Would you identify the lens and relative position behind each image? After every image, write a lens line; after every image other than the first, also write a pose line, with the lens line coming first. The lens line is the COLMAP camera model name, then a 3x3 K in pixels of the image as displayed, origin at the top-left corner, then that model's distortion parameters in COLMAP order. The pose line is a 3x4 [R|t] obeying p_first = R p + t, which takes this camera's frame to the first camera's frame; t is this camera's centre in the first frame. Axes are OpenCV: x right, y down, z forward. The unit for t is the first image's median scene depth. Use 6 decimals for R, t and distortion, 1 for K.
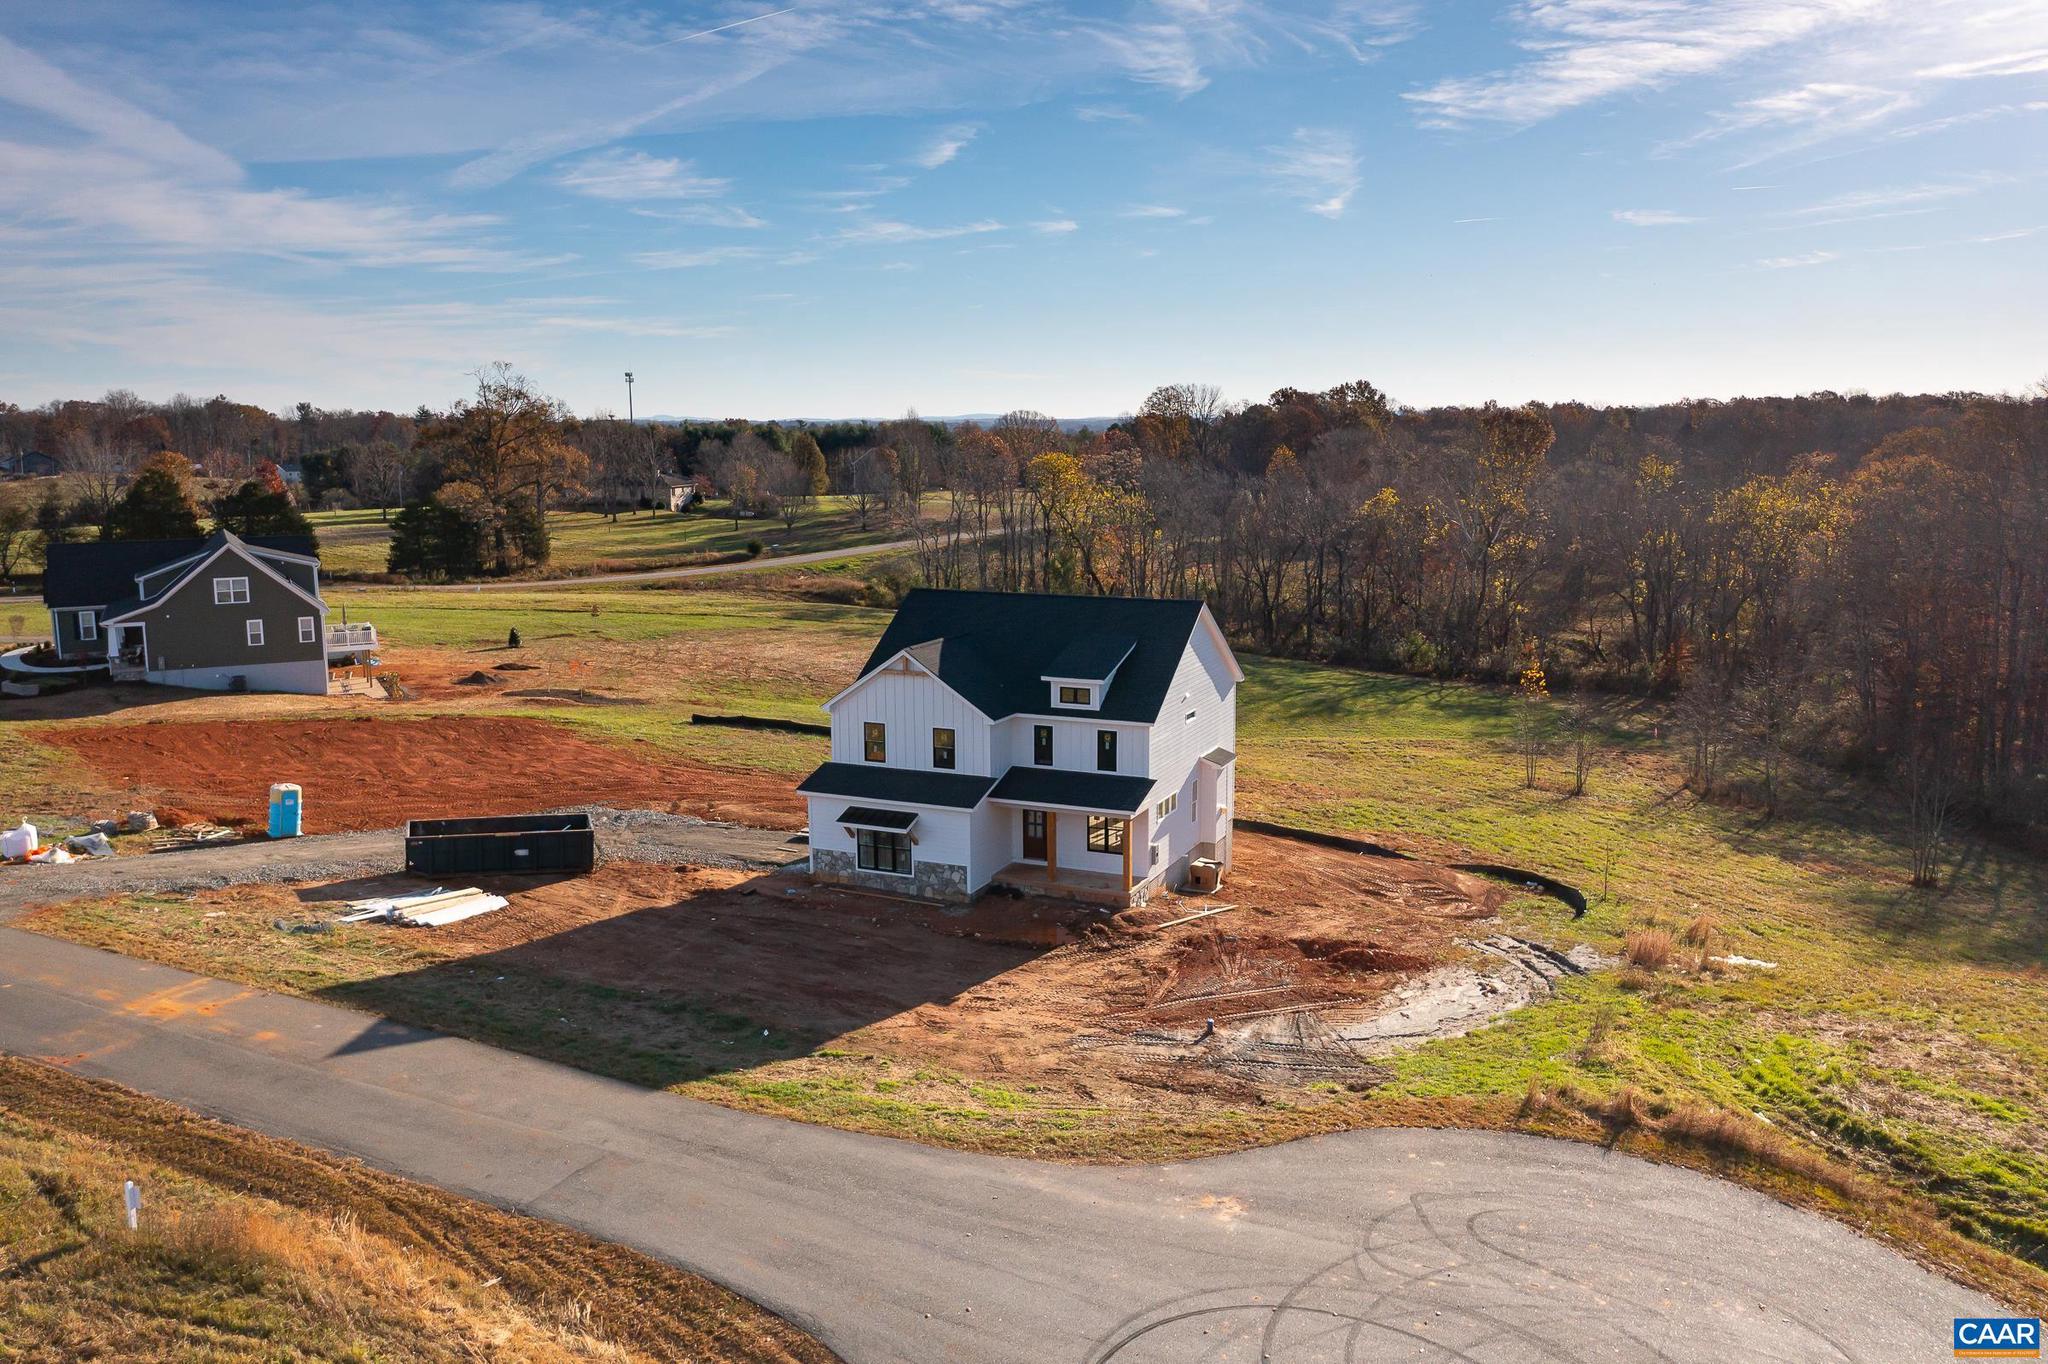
lens RADIAL K [[1631.5, 0, 1024.0], [0, 1631.5, 572.1], [0, 0, 1]] dist [-0.017094, 0.003404]
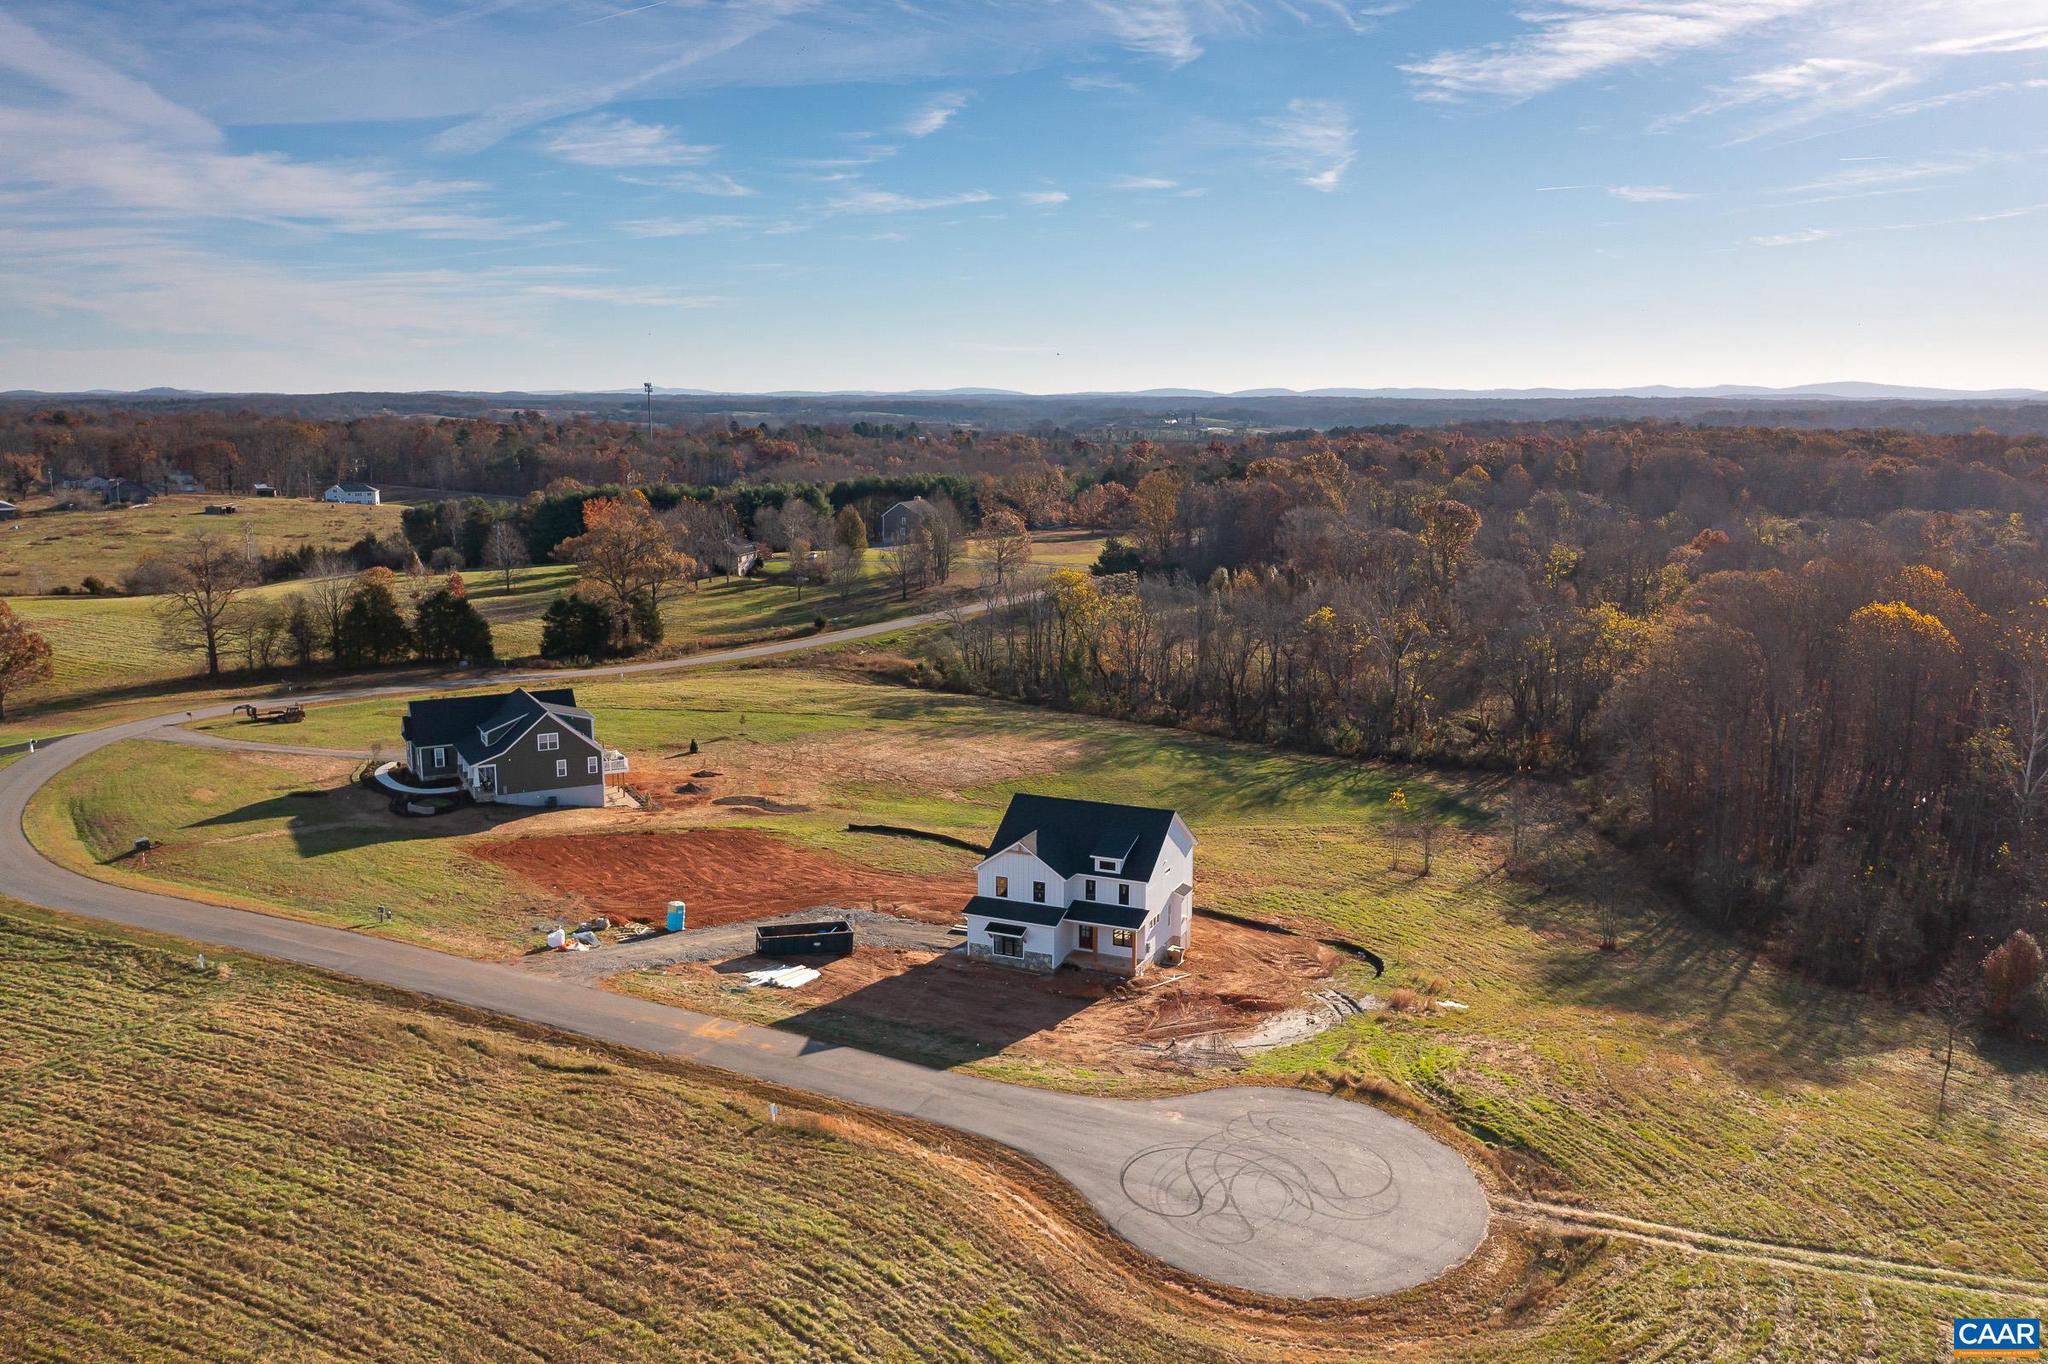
lens RADIAL K [[1622.2, 0, 1016.6], [0, 1622.2, 645.4], [0, 0, 1]] dist [-0.021614, -0.001729]
pose [[0.999980, 0.005786, 0.002423, -0.082586], [-0.005923, 0.998128, 0.060877, -0.300595], [-0.002067, -0.060890, 0.998142, -0.894279]]
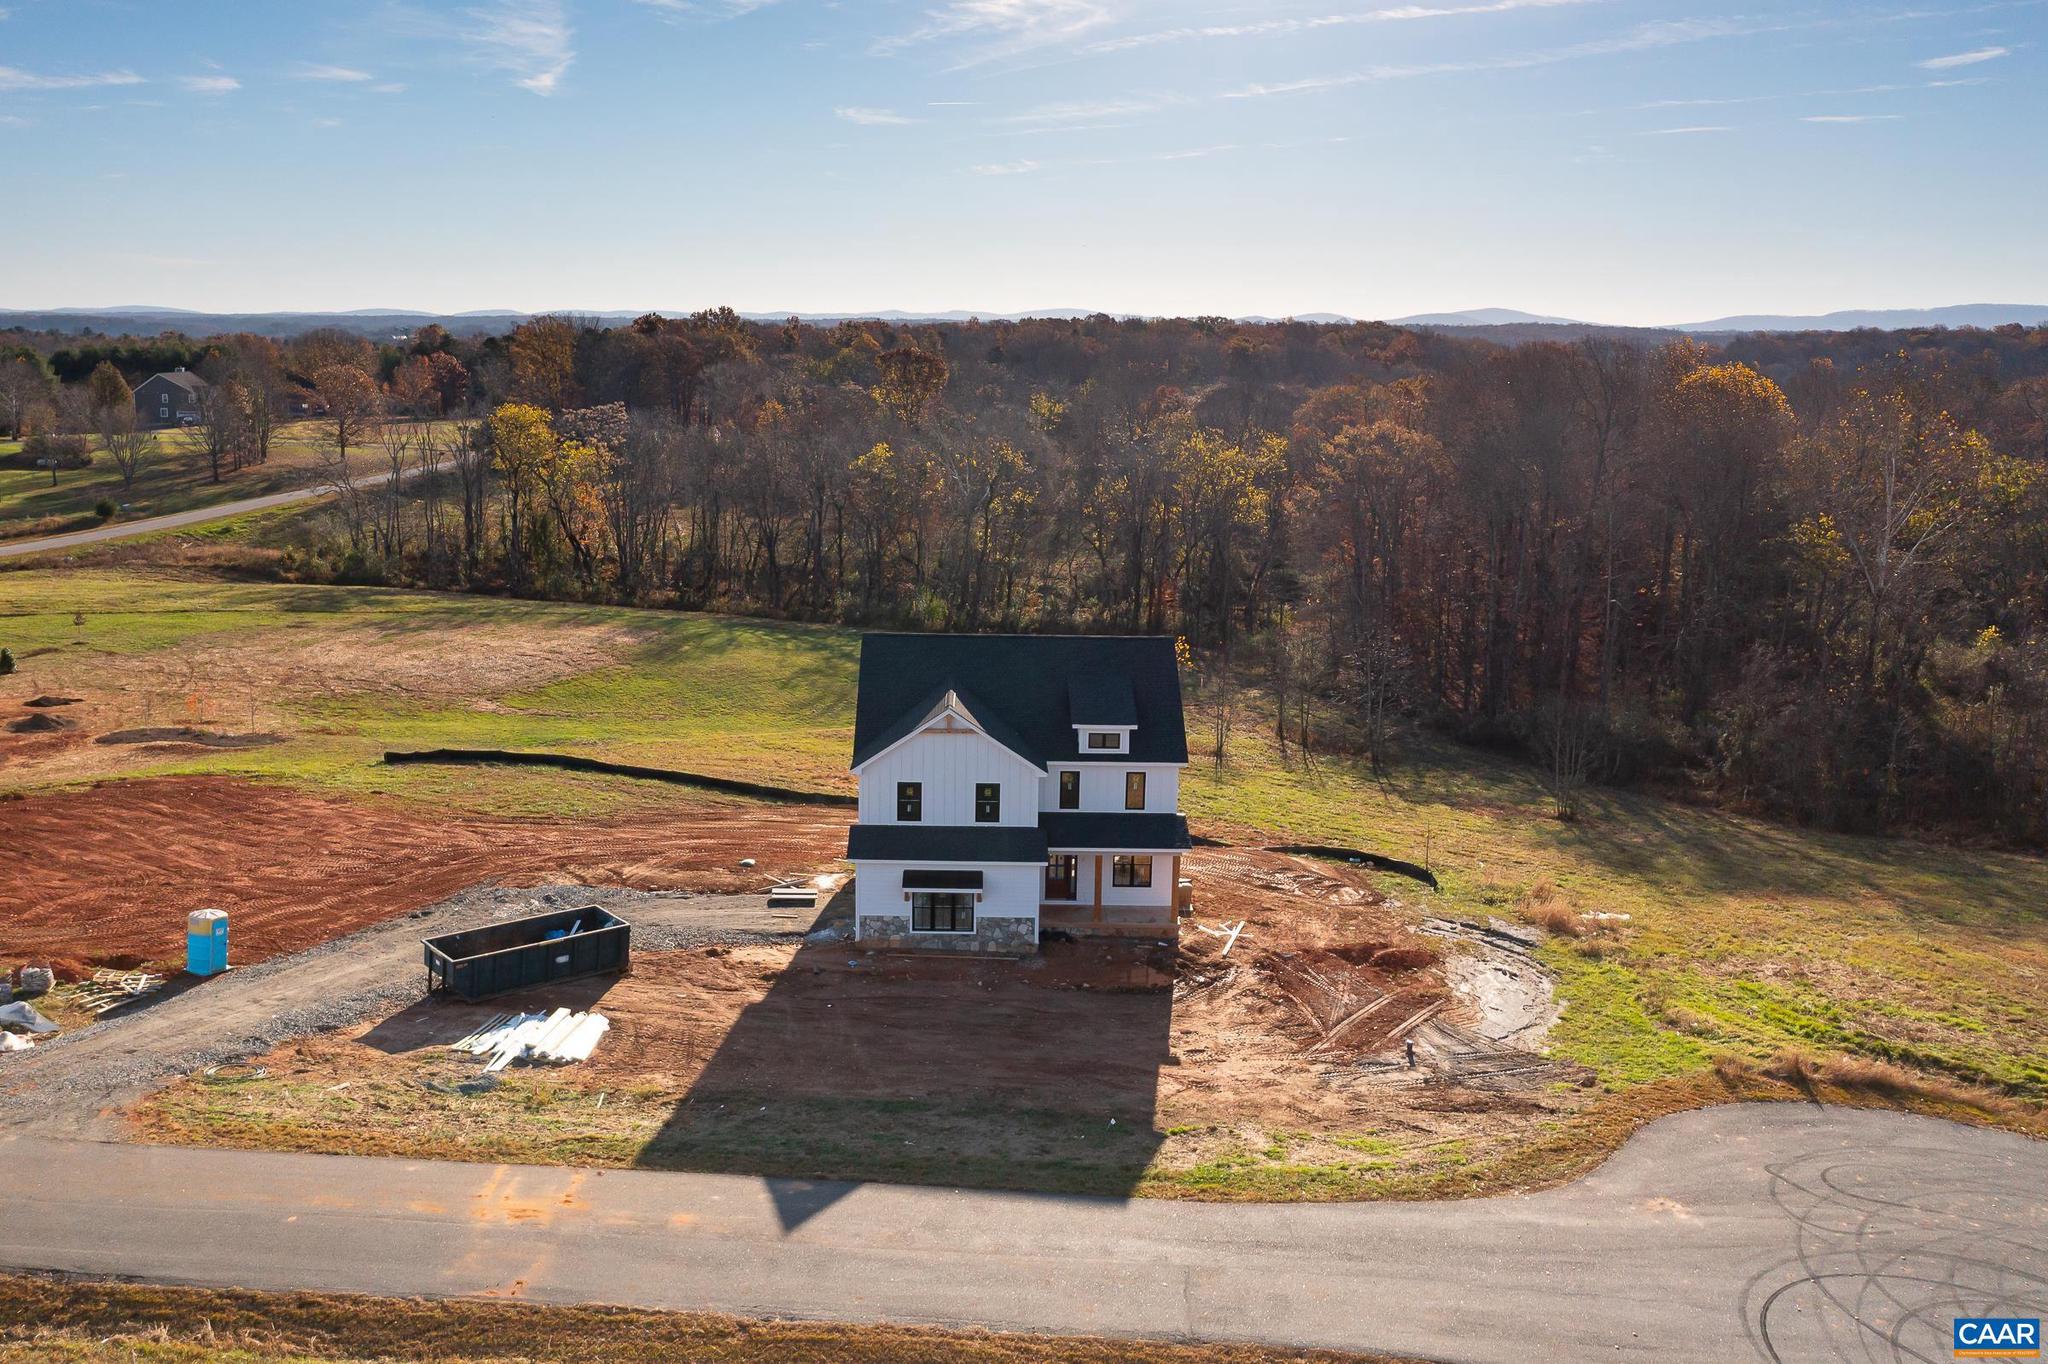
lens RADIAL K [[1723.8, 0, 964.9], [0, 1723.8, 657.2], [0, 0, 1]] dist [-0.015964, -0.001164]
pose [[0.914312, -0.061042, 0.400383, -0.487419], [0.020579, 0.994302, 0.104596, -0.093915], [-0.404487, -0.087394, 0.910359, 0.046967]]
